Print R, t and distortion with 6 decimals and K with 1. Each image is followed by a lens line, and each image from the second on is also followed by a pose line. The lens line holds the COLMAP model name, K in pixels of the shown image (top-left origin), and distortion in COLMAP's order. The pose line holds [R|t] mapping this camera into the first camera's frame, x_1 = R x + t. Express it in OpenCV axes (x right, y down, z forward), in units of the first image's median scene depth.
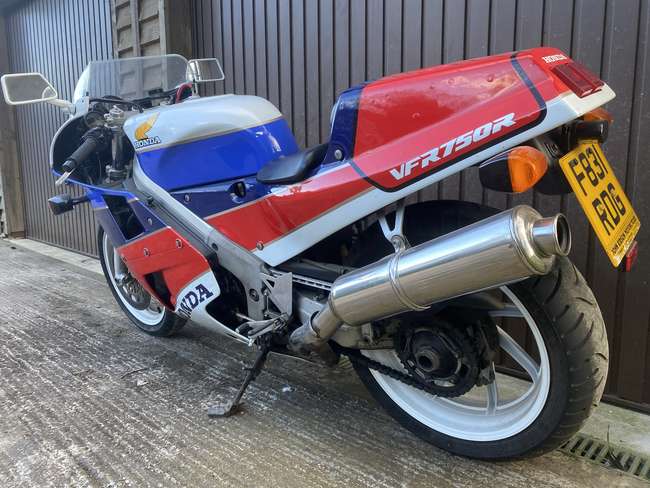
lens RADIAL K [[491.1, 0, 325.0], [0, 491.1, 244.0], [0, 0, 1]] dist [0.004795, -0.005169]
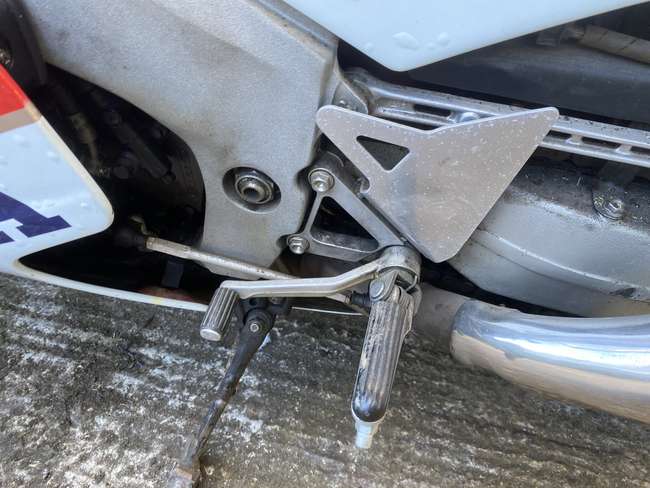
lens RADIAL K [[491.1, 0, 325.0], [0, 491.1, 244.0], [0, 0, 1]] dist [0.004795, -0.005169]
pose [[0.873311, -0.230059, 0.429418, -0.226114], [-0.016135, 0.867325, 0.497480, 0.008220], [-0.486895, -0.441384, 0.753733, 0.801128]]
